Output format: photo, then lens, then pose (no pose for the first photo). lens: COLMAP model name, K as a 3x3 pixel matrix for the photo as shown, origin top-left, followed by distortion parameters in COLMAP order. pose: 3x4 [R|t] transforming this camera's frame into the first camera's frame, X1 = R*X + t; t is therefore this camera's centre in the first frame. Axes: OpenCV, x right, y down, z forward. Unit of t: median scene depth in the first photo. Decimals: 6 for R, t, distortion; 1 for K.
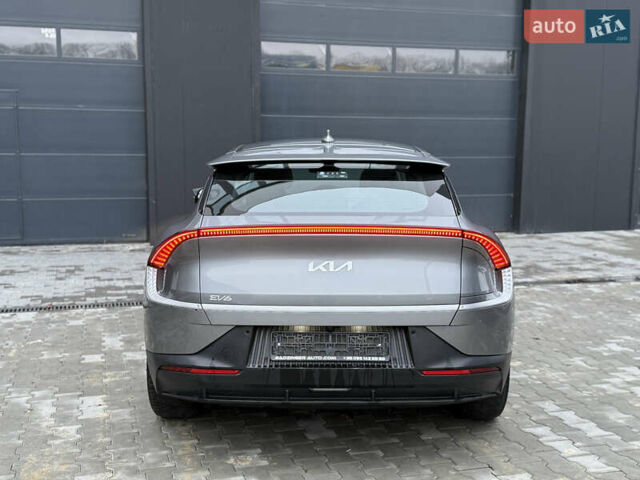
lens RADIAL K [[764.5, 0, 324.2], [0, 764.5, 227.0], [0, 0, 1]] dist [0.071175, 0.000000]
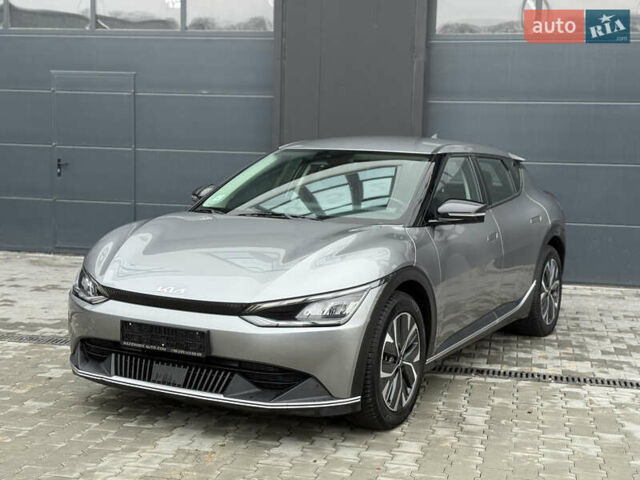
lens RADIAL K [[952.4, 0, 313.5], [0, 952.4, 237.6], [0, 0, 1]] dist [0.144943, 0.000000]
pose [[0.873202, 0.064187, -0.483114, 0.747613], [-0.072105, 0.997395, 0.002190, -0.040416], [0.481996, 0.032922, 0.875555, 0.498041]]
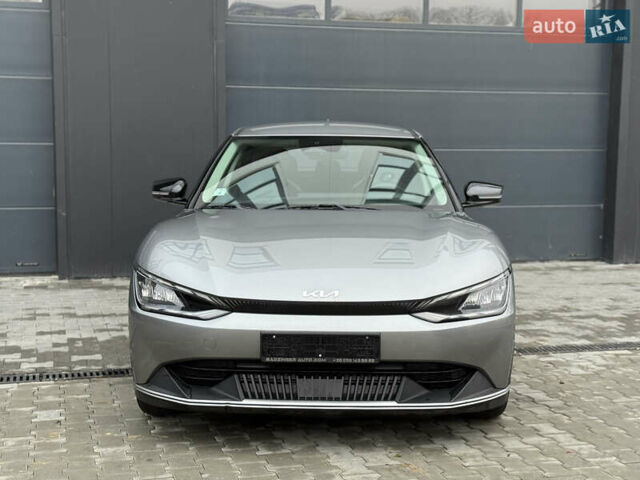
lens RADIAL K [[1004.8, 0, 323.4], [0, 1004.8, 226.4], [0, 0, 1]] dist [0.127995, 0.000000]
pose [[0.999757, 0.003125, -0.021833, 0.064150], [-0.003594, 0.999764, -0.021444, -0.011231], [0.021761, 0.021518, 0.999532, 0.340946]]
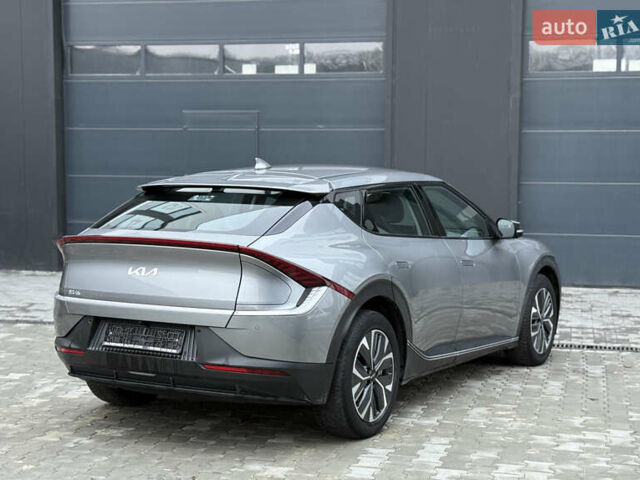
lens RADIAL K [[1090.6, 0, 325.7], [0, 1090.6, 241.6], [0, 0, 1]] dist [0.149277, 0.000000]
pose [[0.867669, 0.035837, -0.495850, 0.904405], [-0.053846, 0.998305, -0.022072, 0.021230], [0.494218, 0.045851, 0.868128, -0.303098]]
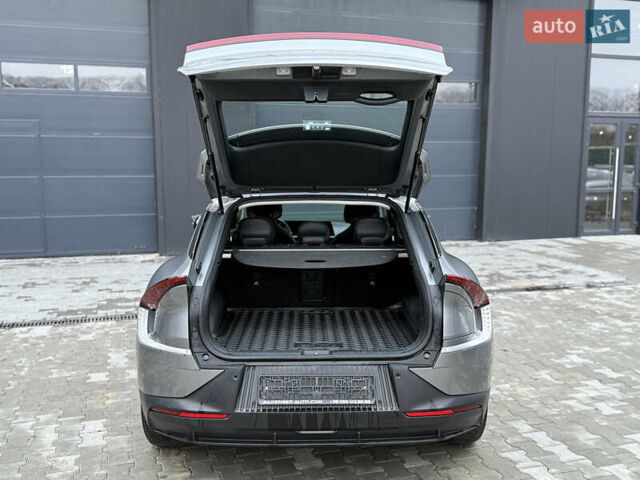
lens RADIAL K [[645.7, 0, 323.3], [0, 645.7, 233.4], [0, 0, 1]] dist [0.038511, 0.000000]
pose [[0.999860, -0.006728, 0.015346, 0.003788], [0.006563, 0.999921, 0.010746, -0.050160], [-0.015417, -0.010643, 0.999825, 0.112994]]
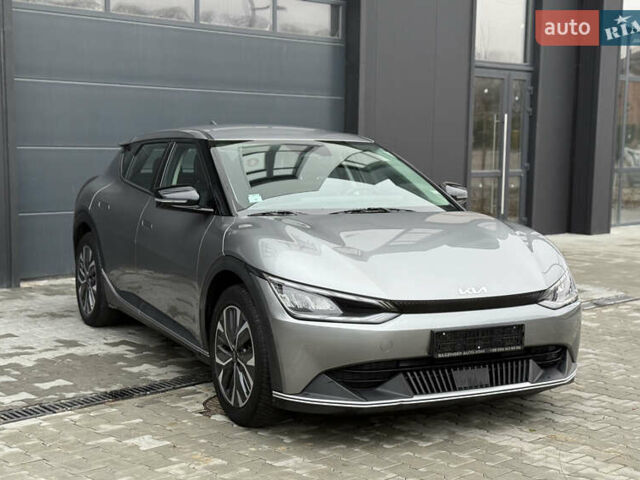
lens RADIAL K [[1004.8, 0, 343.3], [0, 1004.8, 247.0], [0, 0, 1]] dist [0.127995, 0.000000]
pose [[0.888561, -0.044124, 0.456632, -0.636680], [0.042333, 0.999003, 0.014159, -0.036030], [-0.456802, 0.006750, 0.889543, 0.451785]]
